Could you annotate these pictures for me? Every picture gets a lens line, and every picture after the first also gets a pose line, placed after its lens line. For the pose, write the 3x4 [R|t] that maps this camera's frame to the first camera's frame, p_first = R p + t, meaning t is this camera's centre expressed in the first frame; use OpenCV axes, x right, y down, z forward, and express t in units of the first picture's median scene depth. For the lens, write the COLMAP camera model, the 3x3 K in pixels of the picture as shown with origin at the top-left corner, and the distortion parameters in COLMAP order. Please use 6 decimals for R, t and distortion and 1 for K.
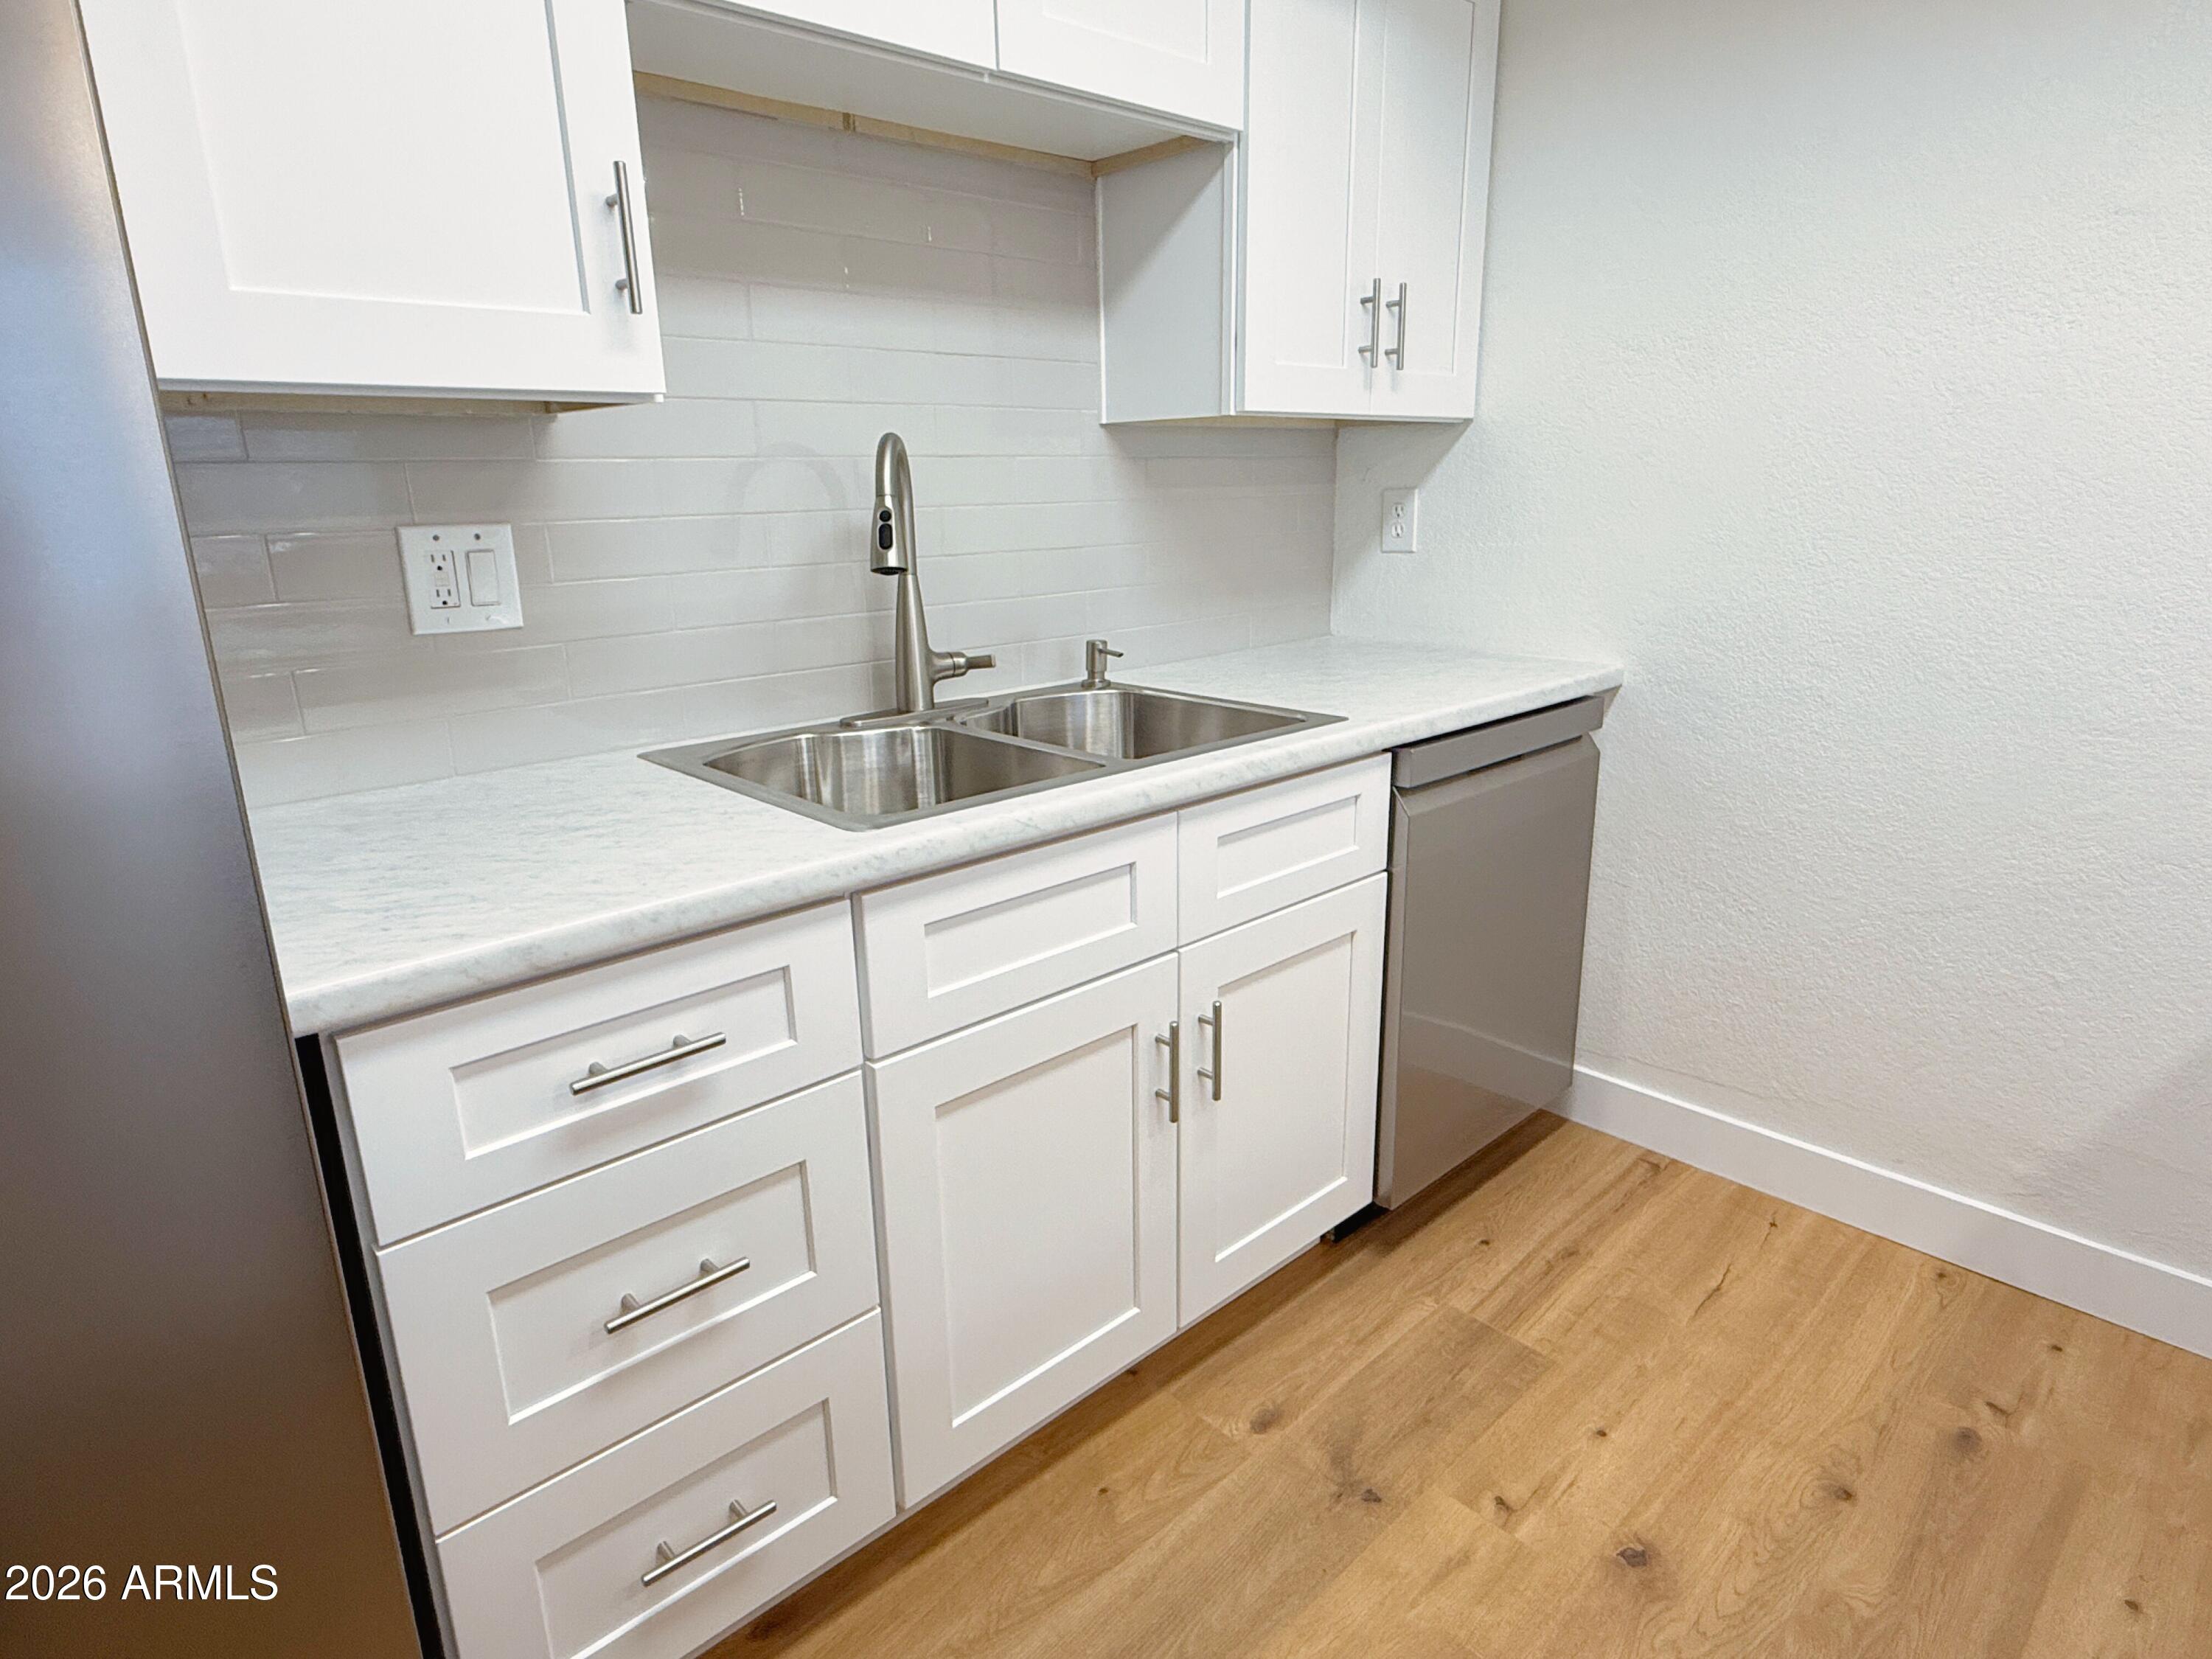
lens RADIAL K [[1241.3, 0, 1095.4], [0, 1241.3, 821.0], [0, 0, 1]] dist [-0.001547, 0.002778]
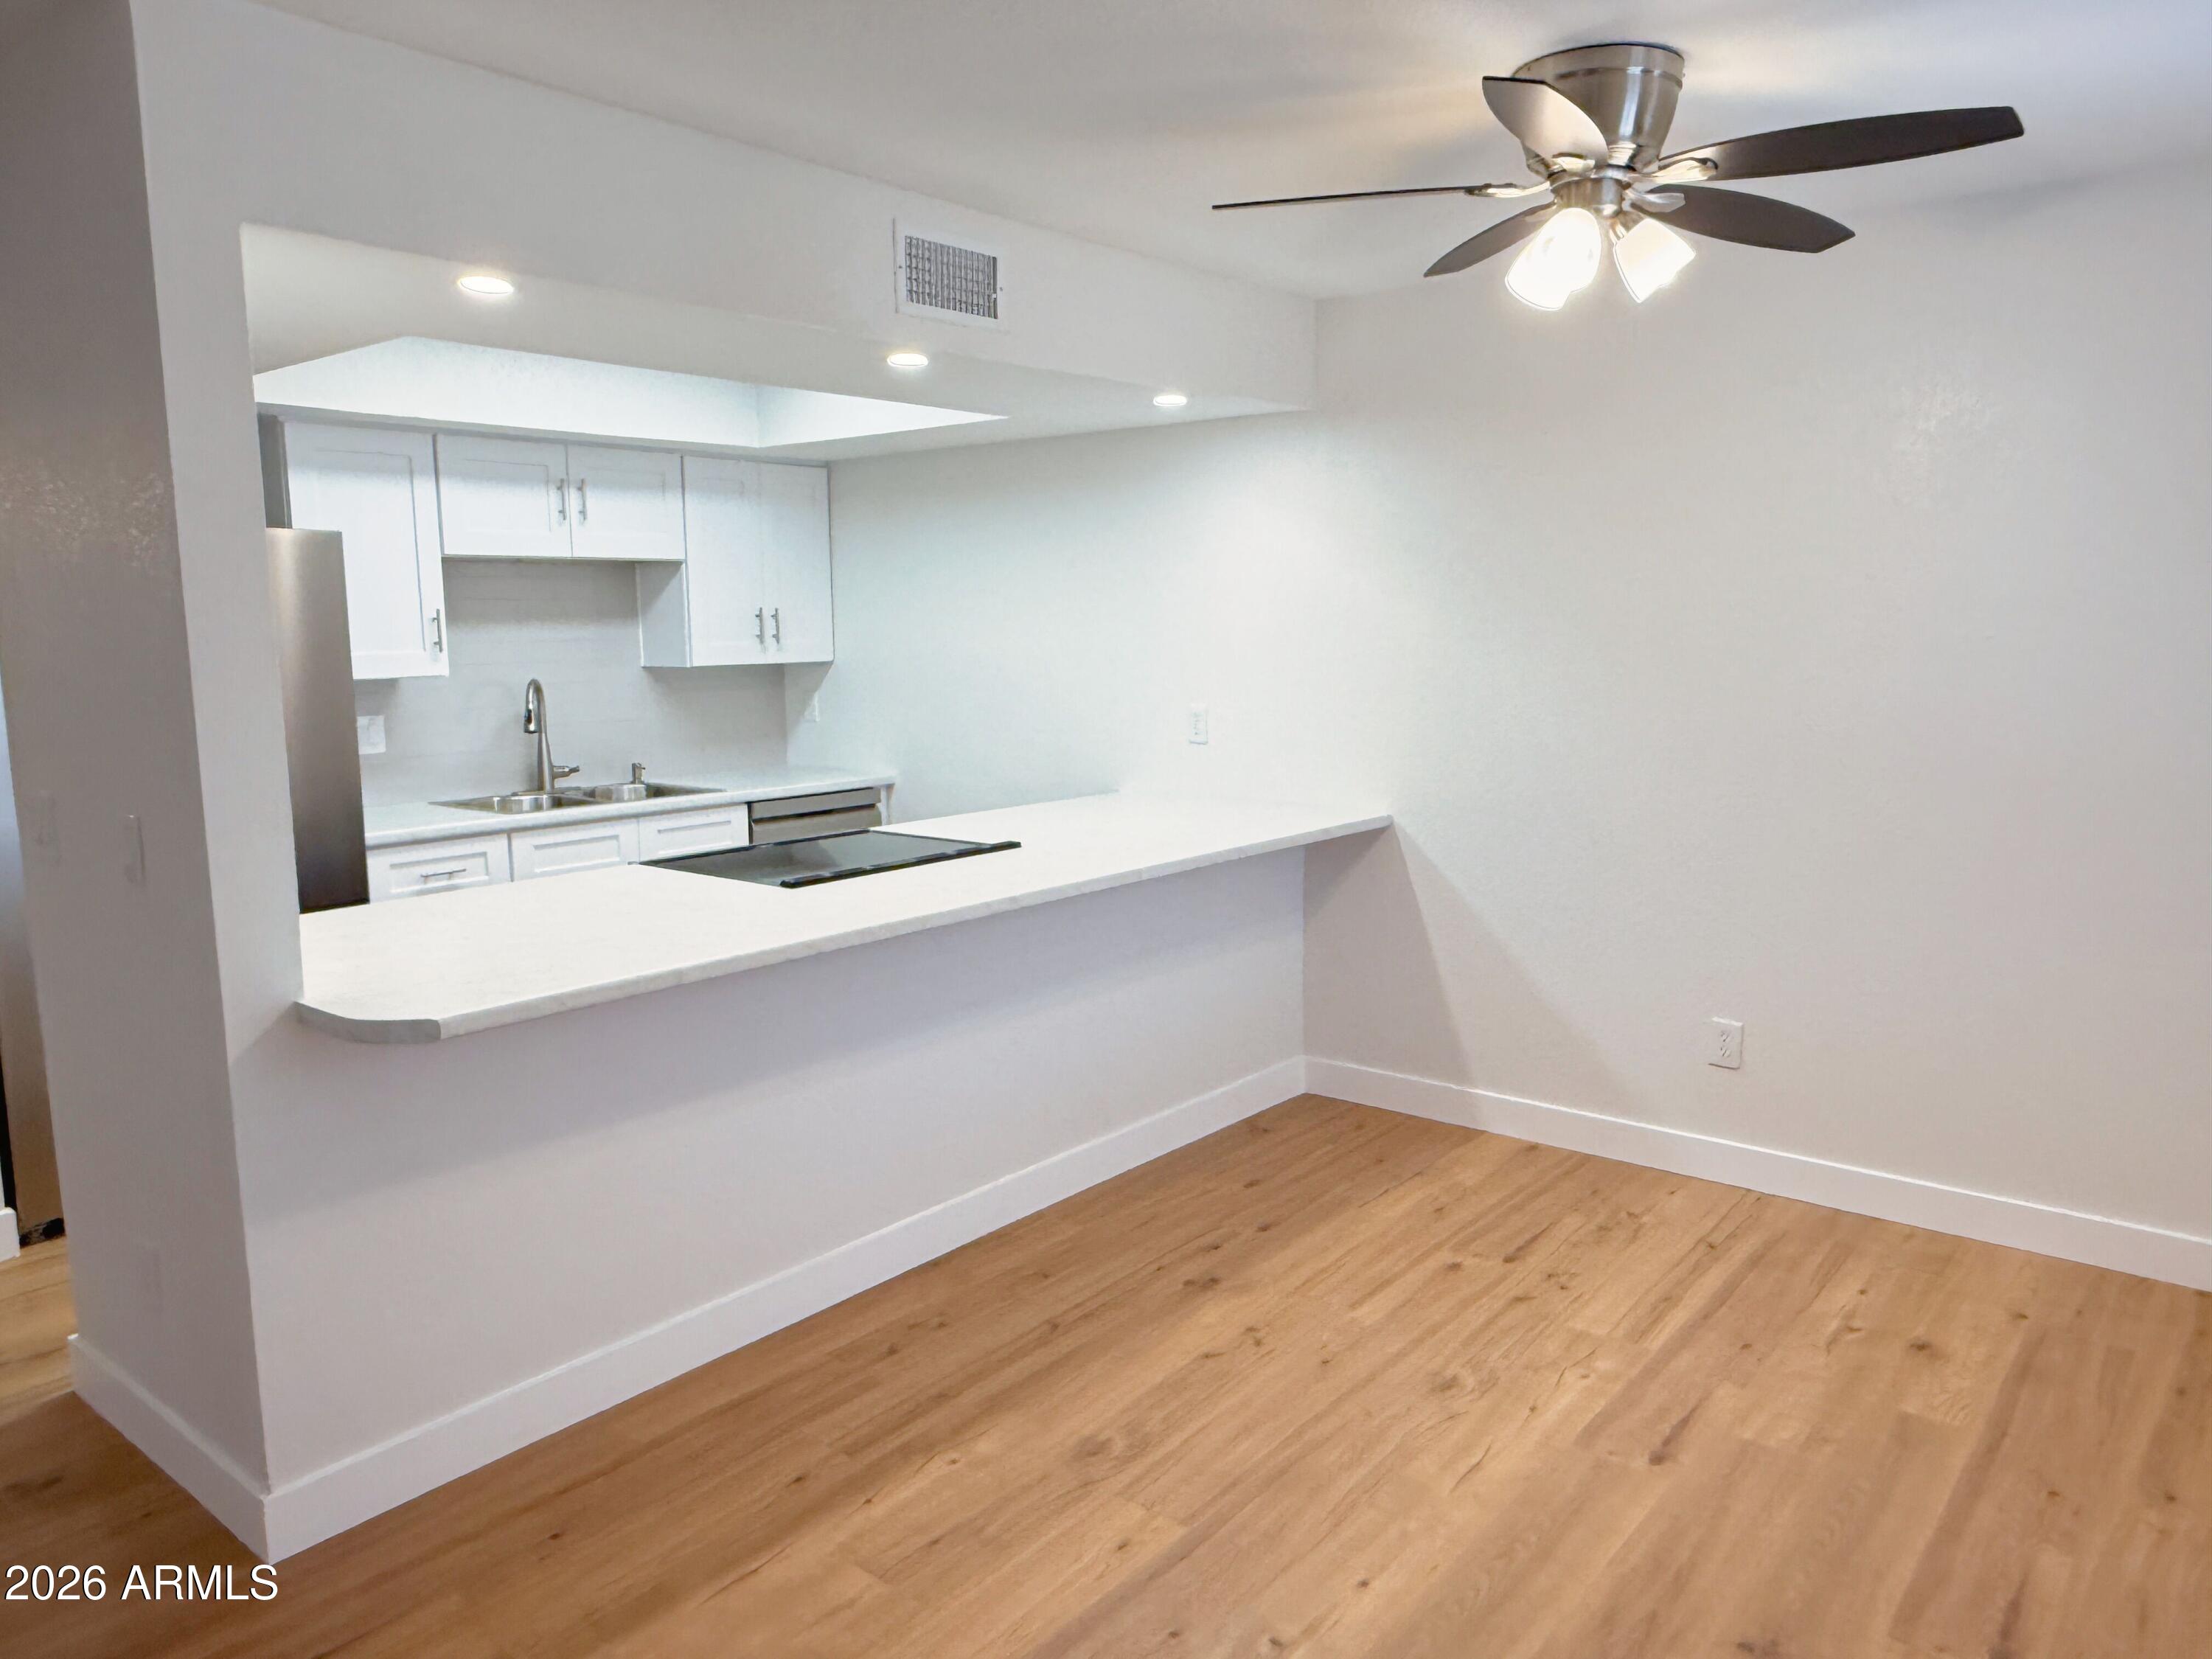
lens RADIAL K [[1535.5, 0, 1099.1], [0, 1535.5, 828.2], [0, 0, 1]] dist [0.005416, -0.003689]
pose [[0.991343, -0.011896, 0.130757, 0.539119], [0.029908, 0.990166, -0.136663, 0.432444], [-0.127845, 0.139390, 0.981950, -2.085207]]
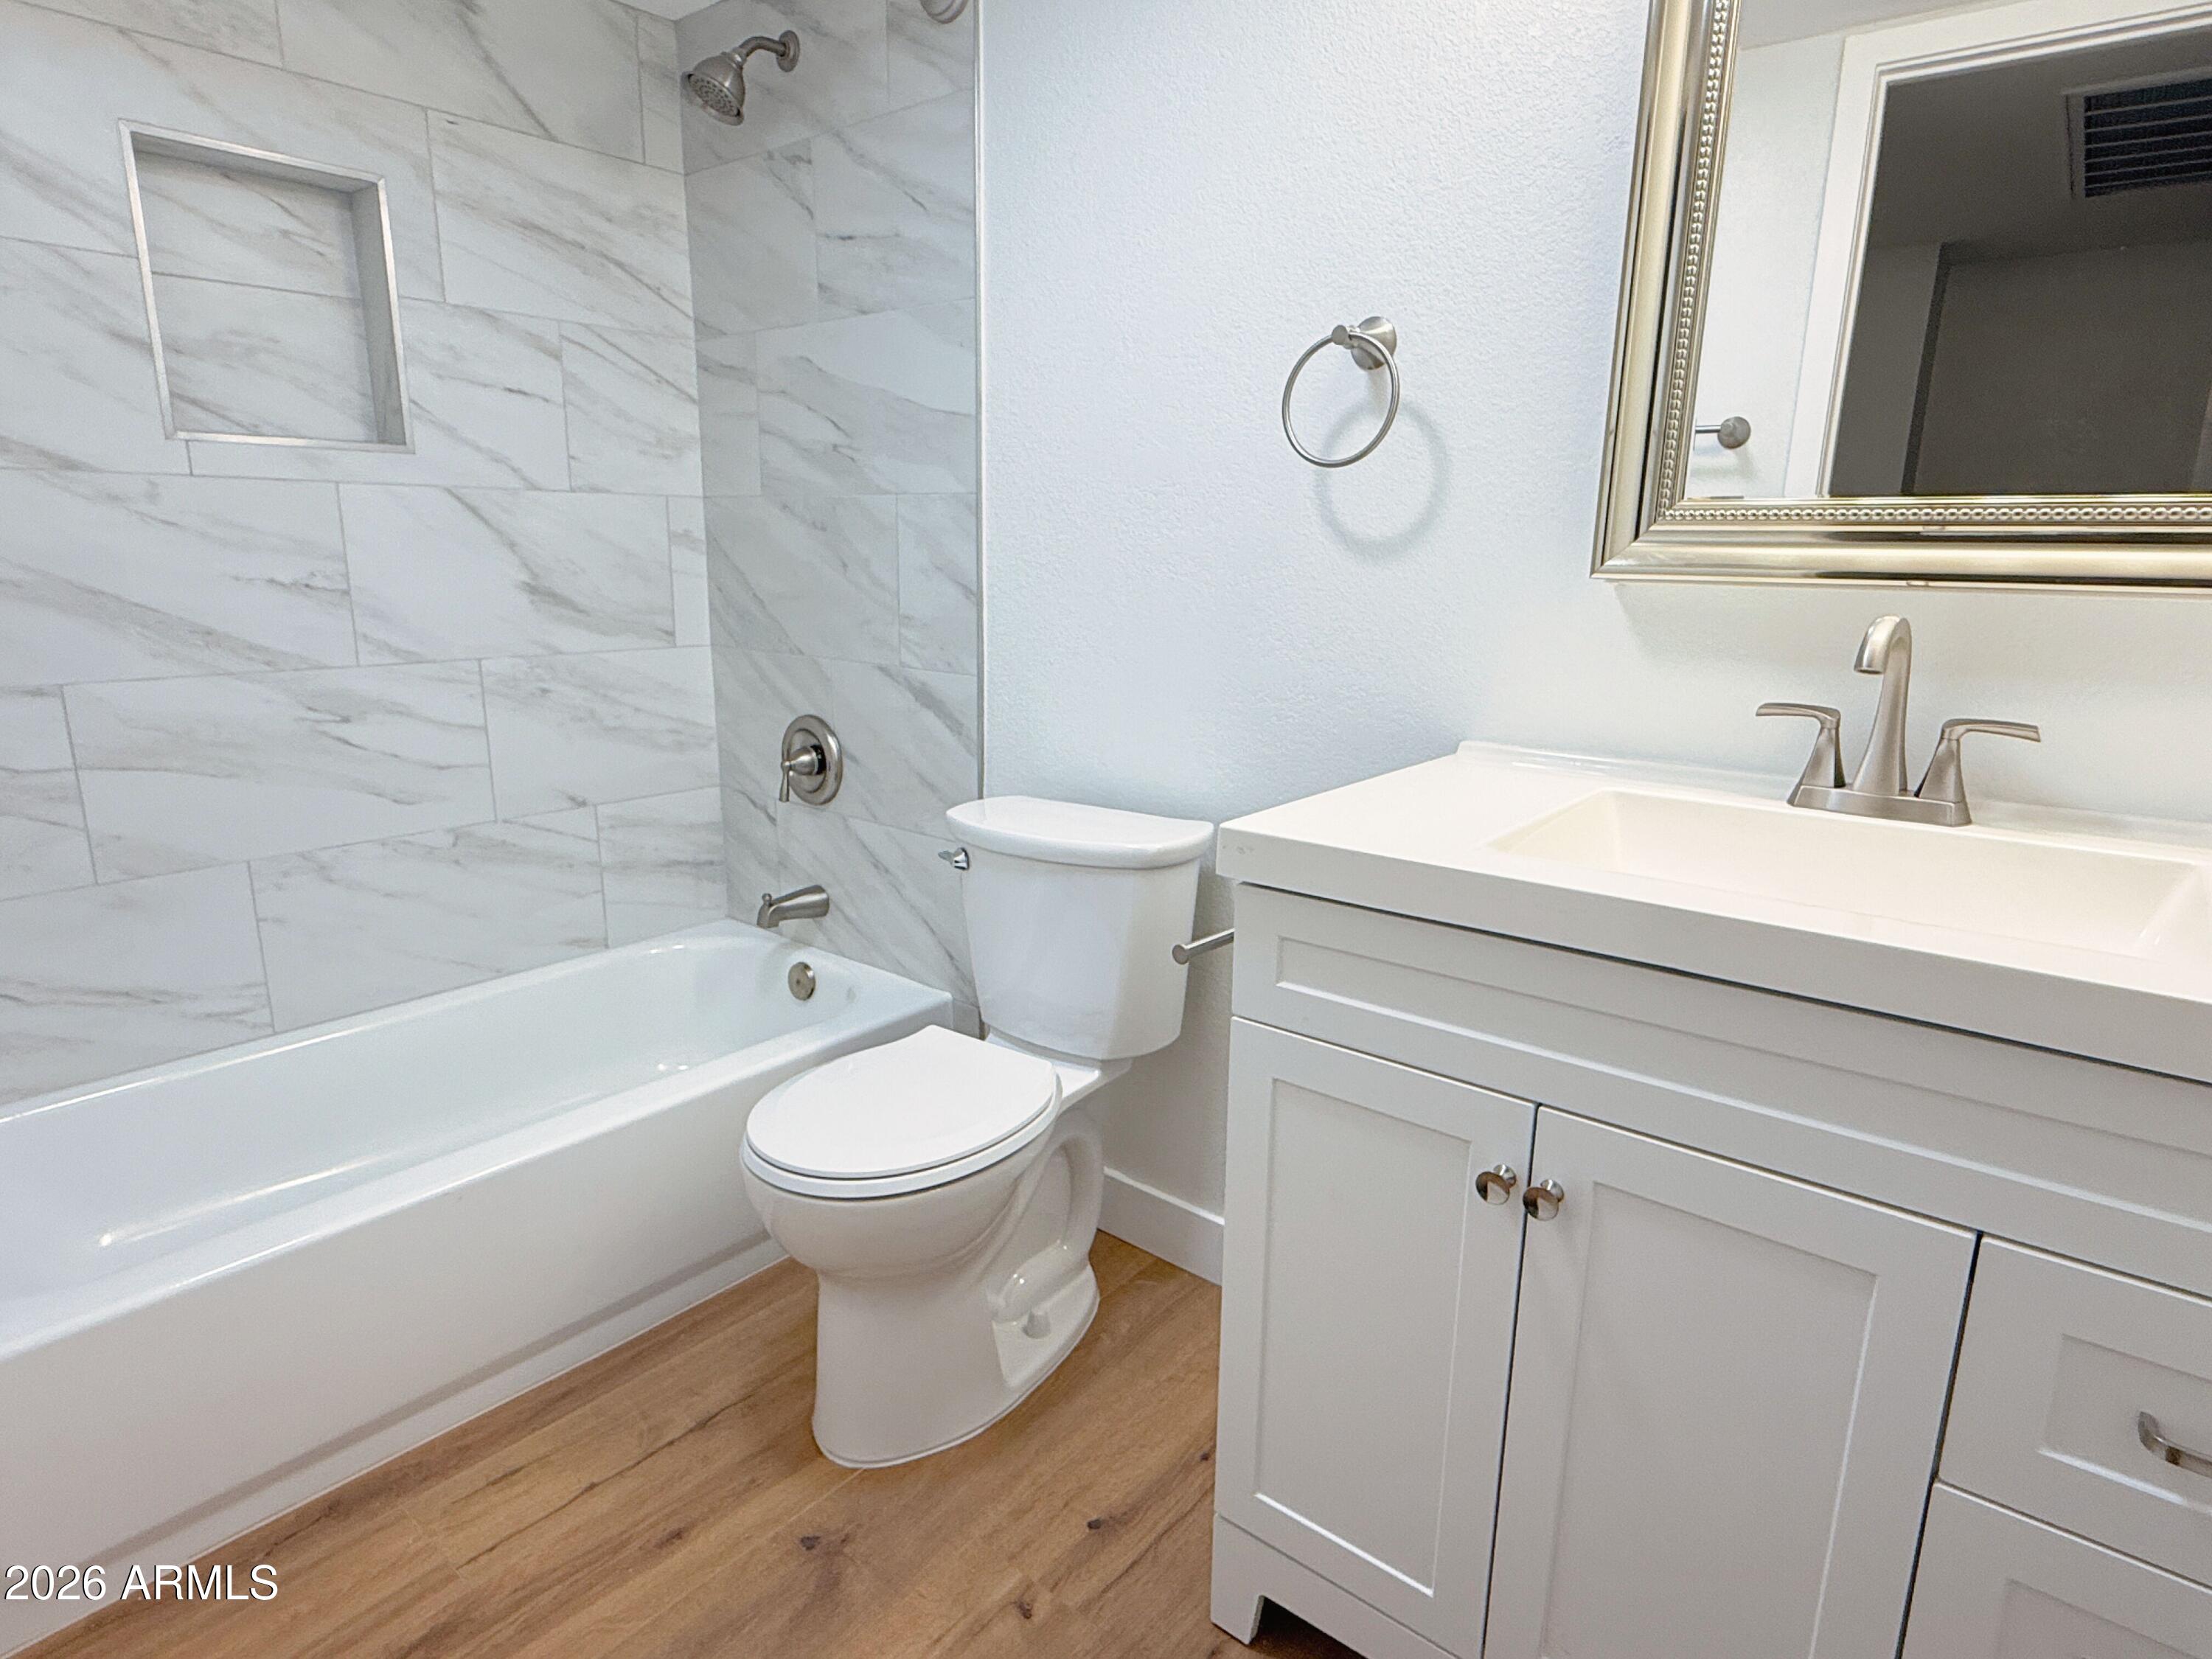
lens RADIAL K [[1241.3, 0, 1108.1], [0, 1241.3, 830.5], [0, 0, 1]] dist [-0.001547, 0.002778]
pose [[-0.989347, 0.033003, -0.141785, 0.101339], [-0.039634, 0.876105, 0.480488, -0.341433], [0.140076, 0.480989, -0.865464, 1.401935]]
